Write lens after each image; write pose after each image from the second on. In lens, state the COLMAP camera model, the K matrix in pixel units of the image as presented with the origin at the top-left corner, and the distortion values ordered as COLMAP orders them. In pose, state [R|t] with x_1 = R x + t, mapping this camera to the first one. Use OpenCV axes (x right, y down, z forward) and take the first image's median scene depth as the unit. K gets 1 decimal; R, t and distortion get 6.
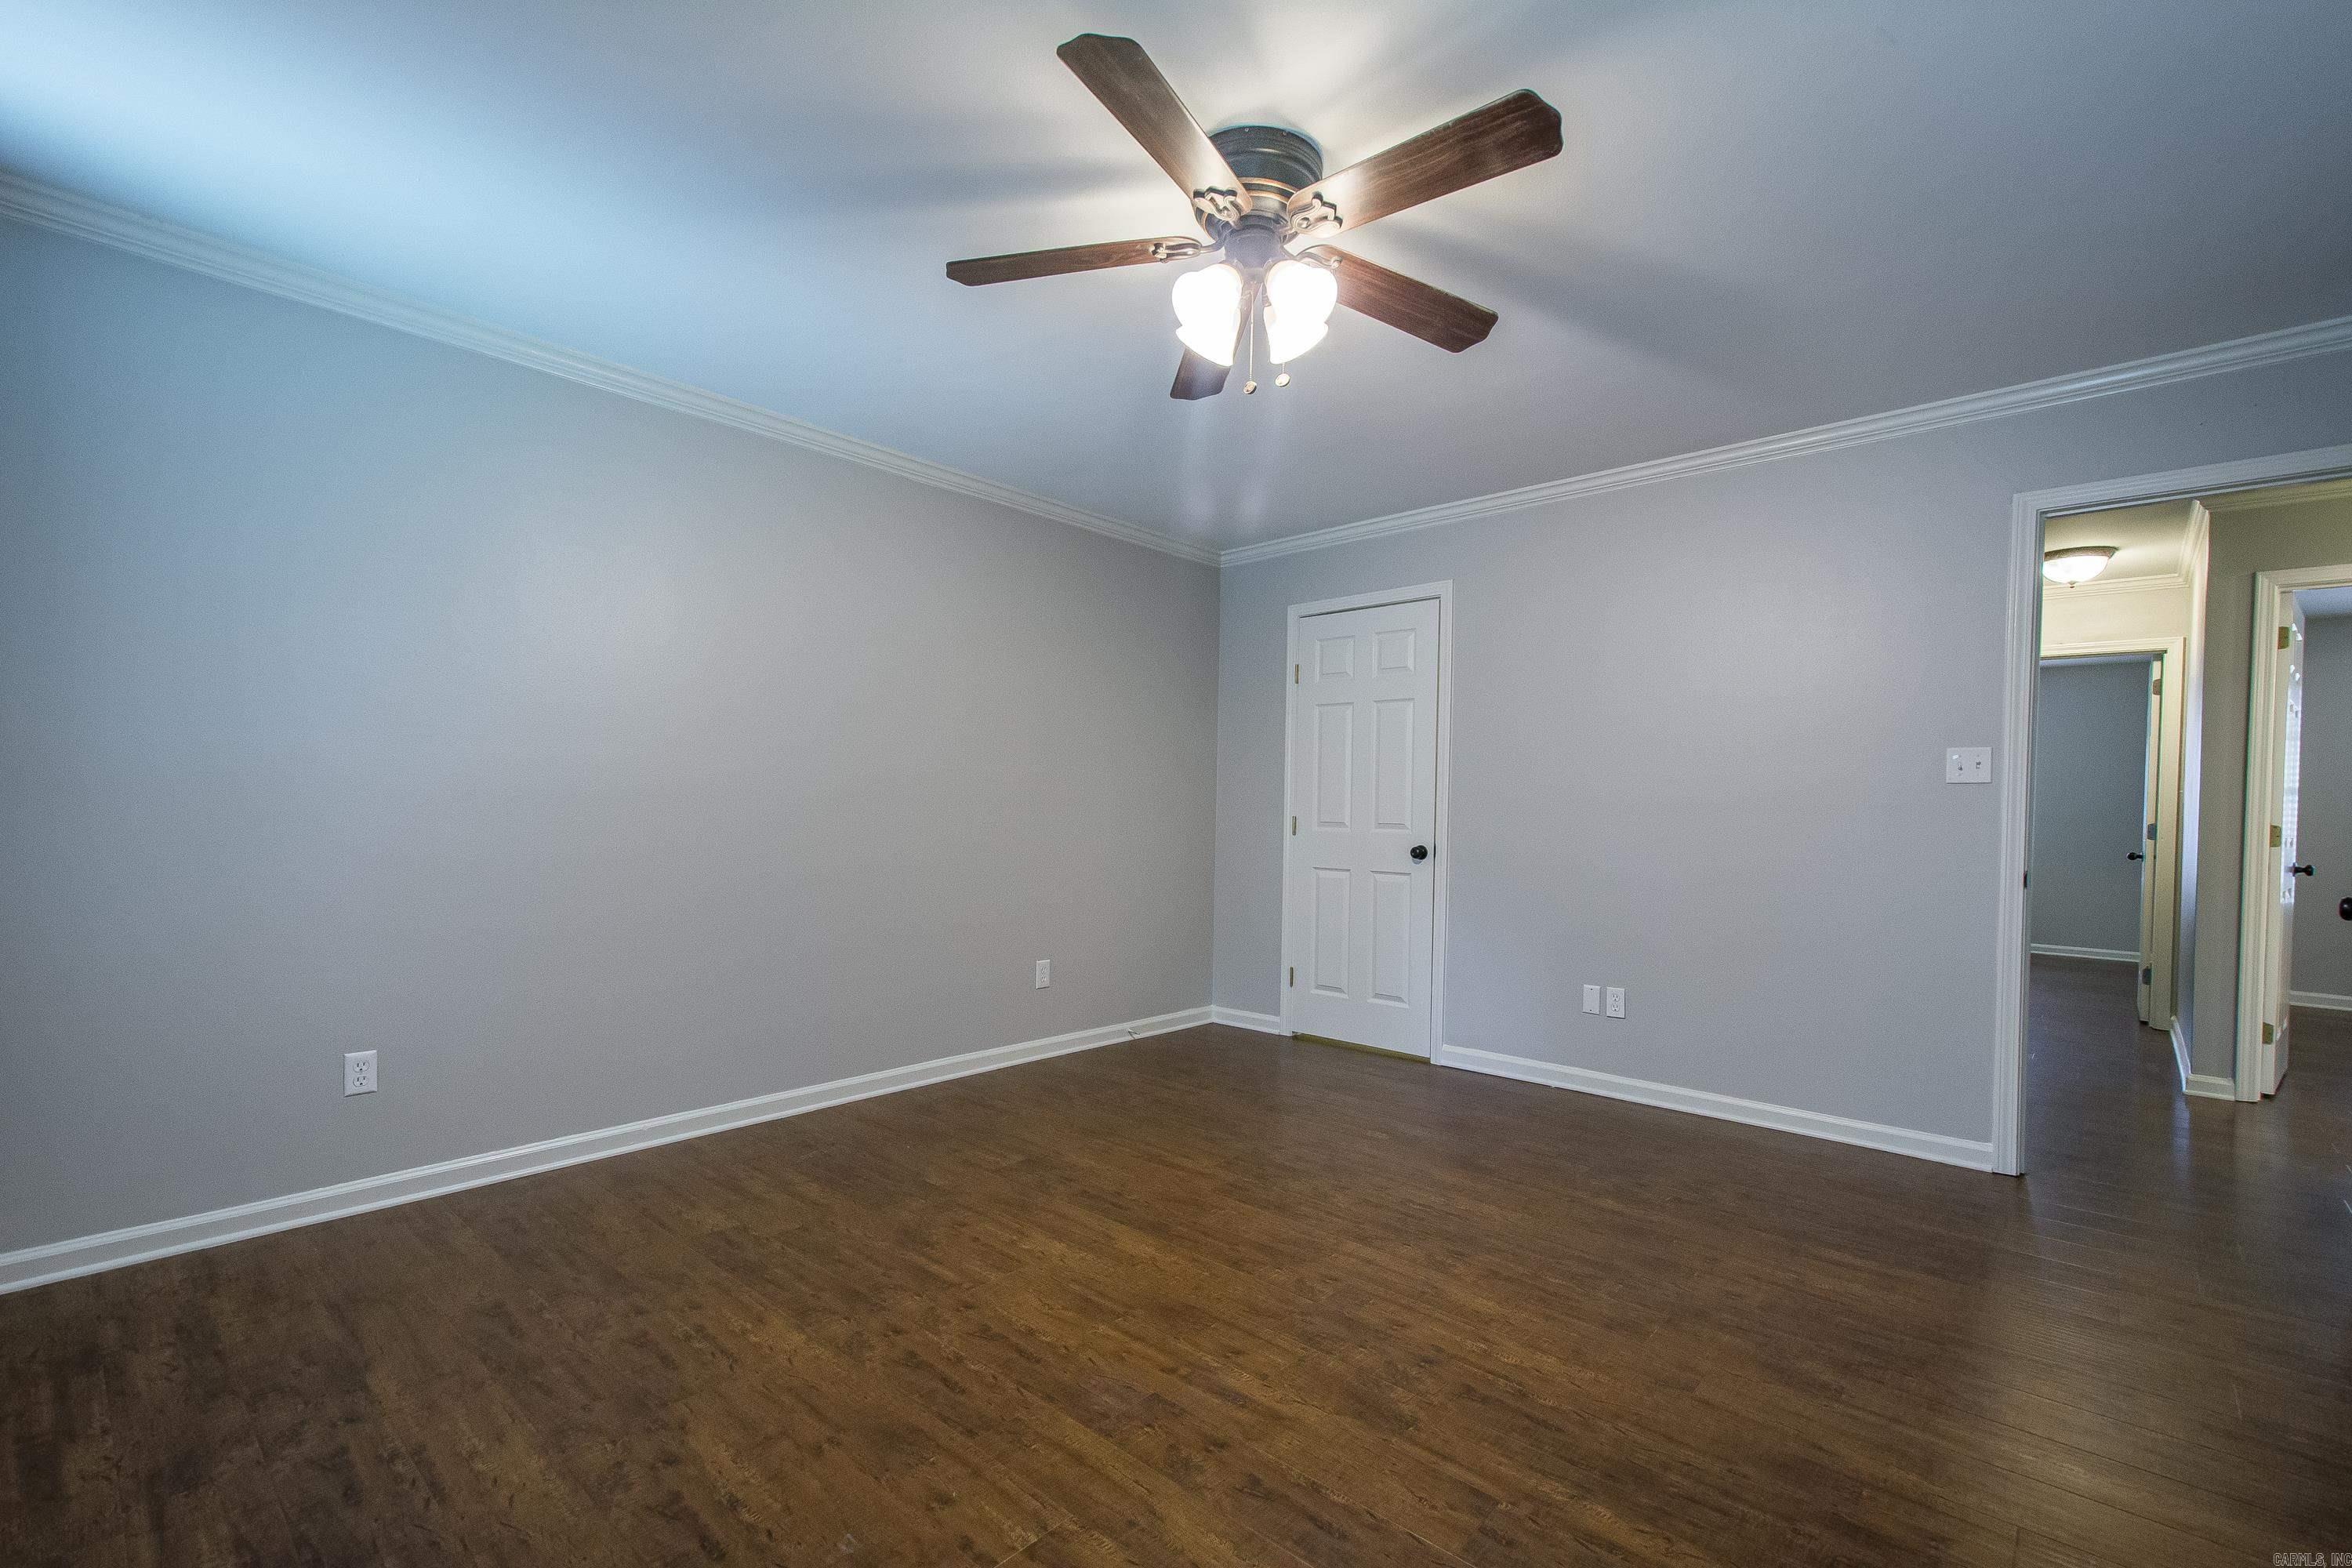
lens RADIAL K [[1024.2, 0, 1199.6], [0, 1024.2, 817.4], [0, 0, 1]] dist [0.021286, -0.008145]
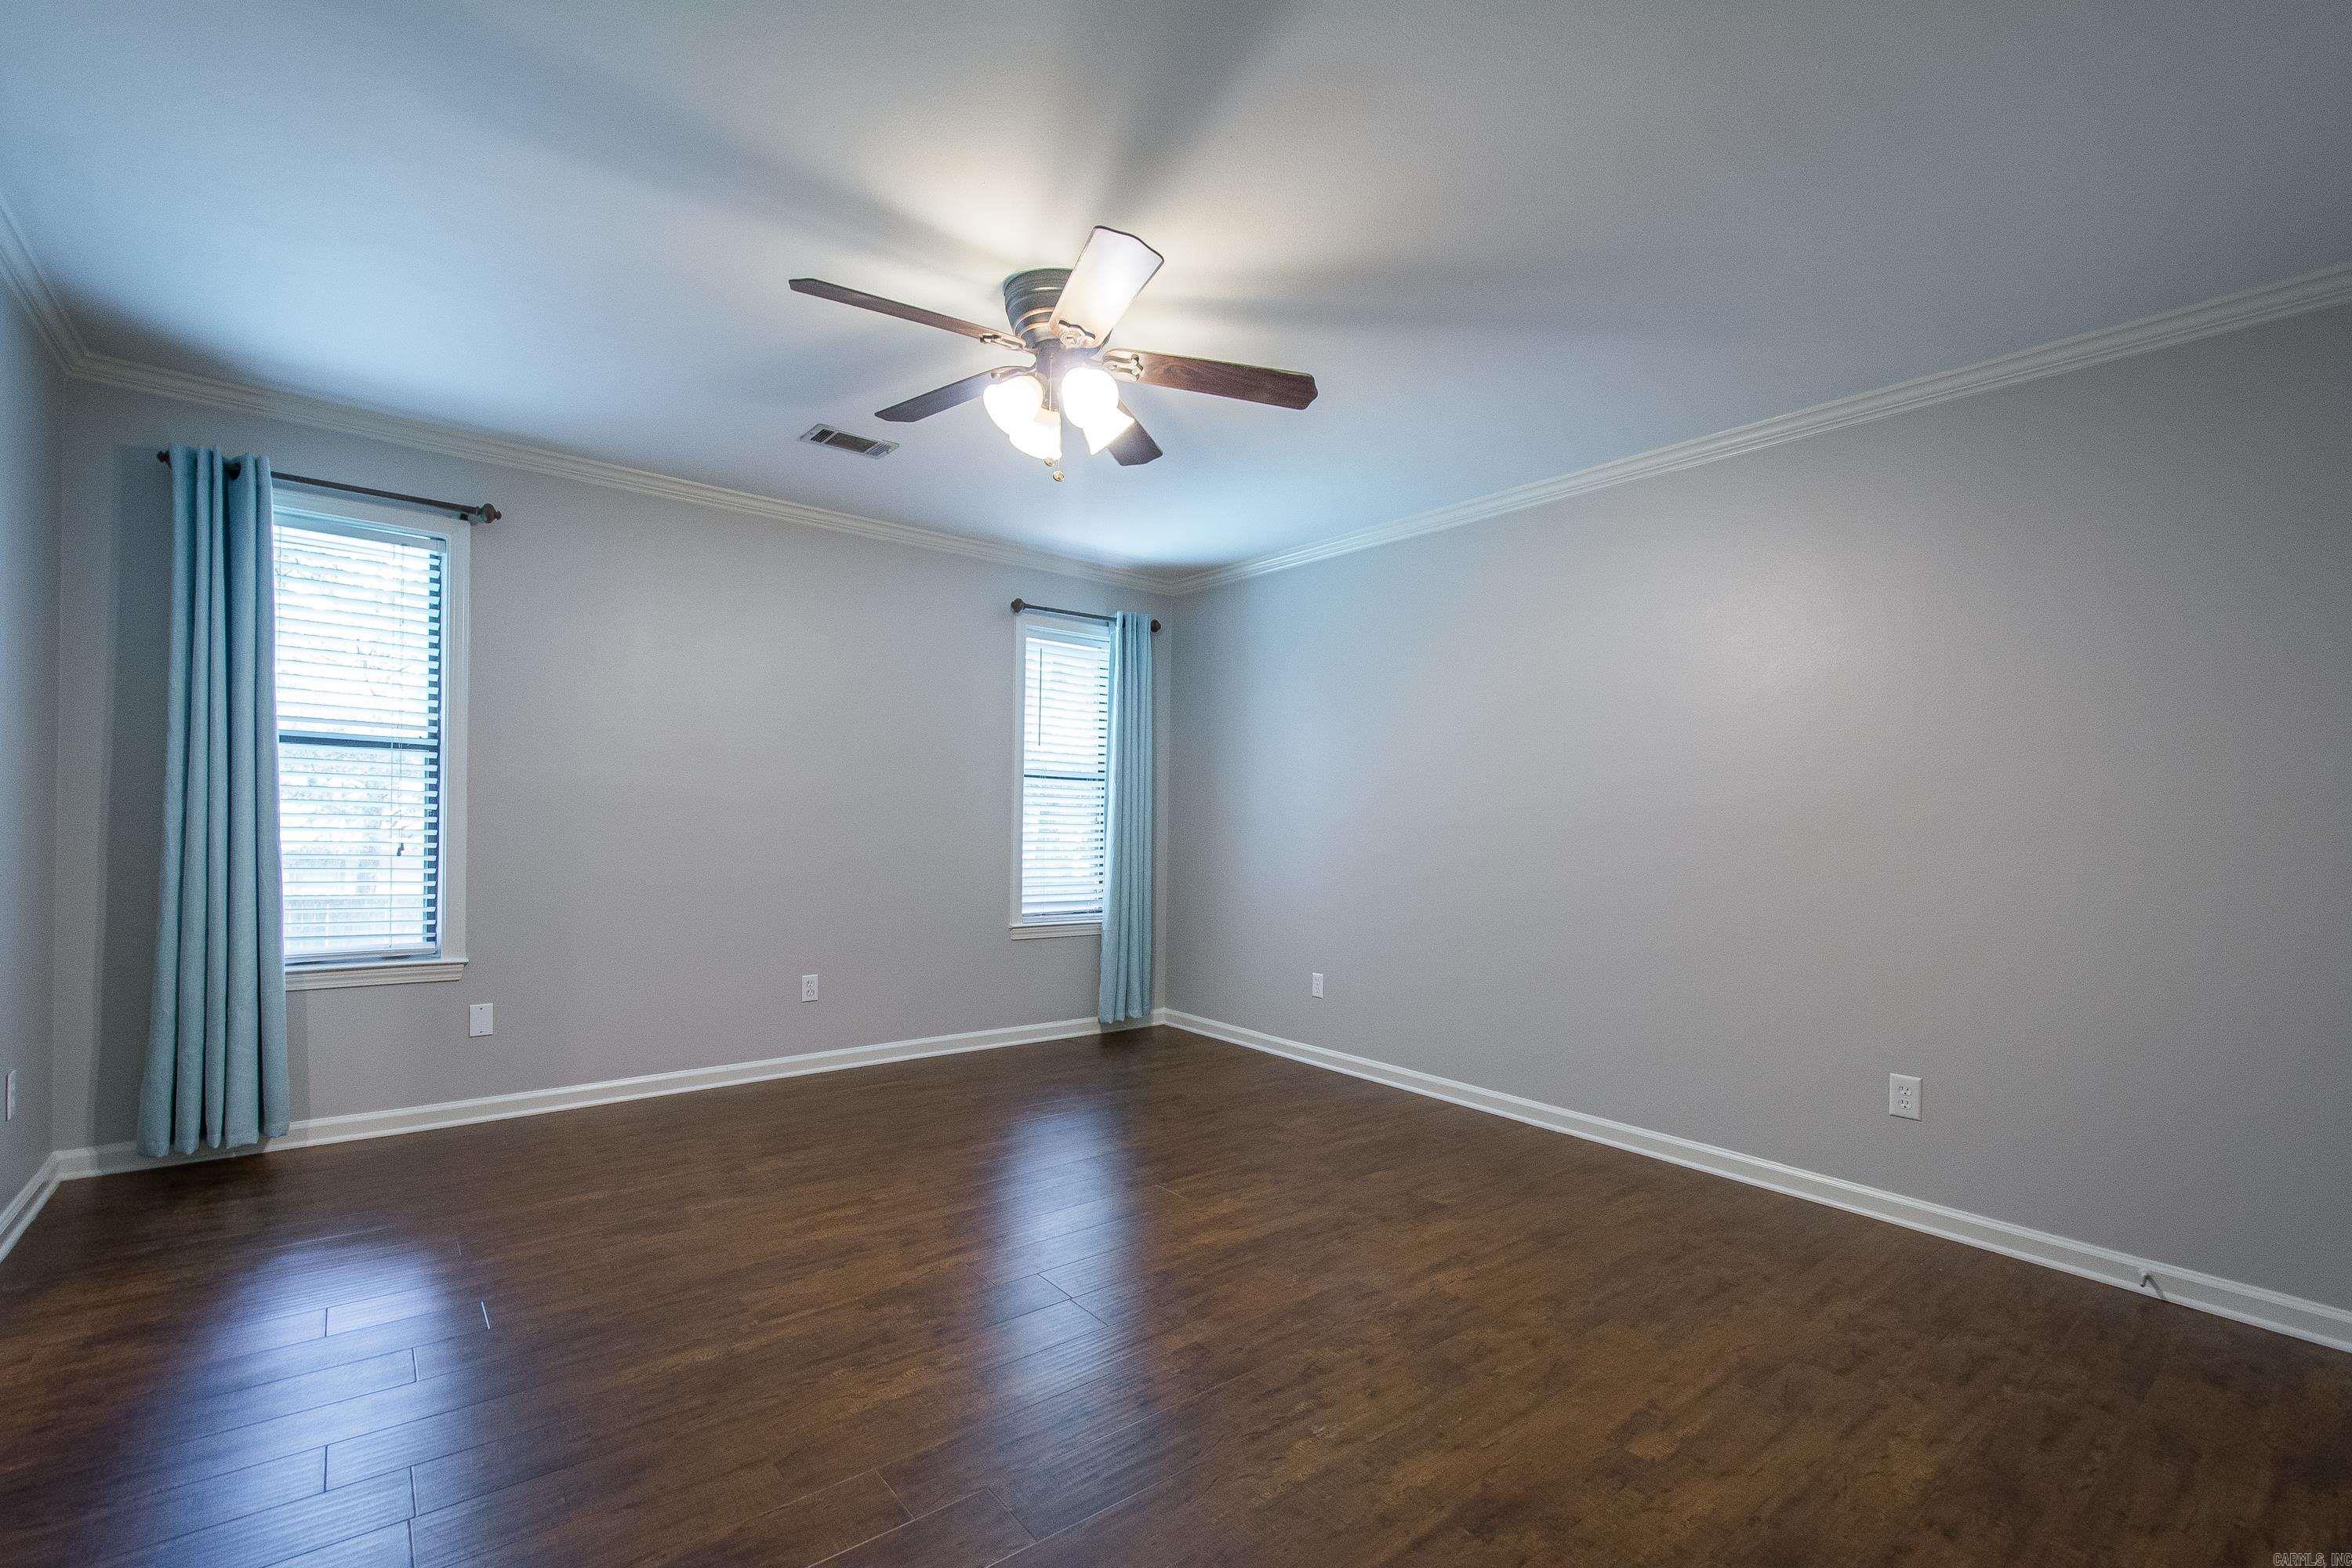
lens RADIAL K [[1024.2, 0, 1199.6], [0, 1024.2, 817.4], [0, 0, 1]] dist [0.021286, -0.008145]
pose [[-0.149391, -0.021222, -0.988550, 0.967504], [-0.033196, 0.999314, -0.016437, -0.001041], [0.988221, 0.030361, -0.149993, 1.085772]]
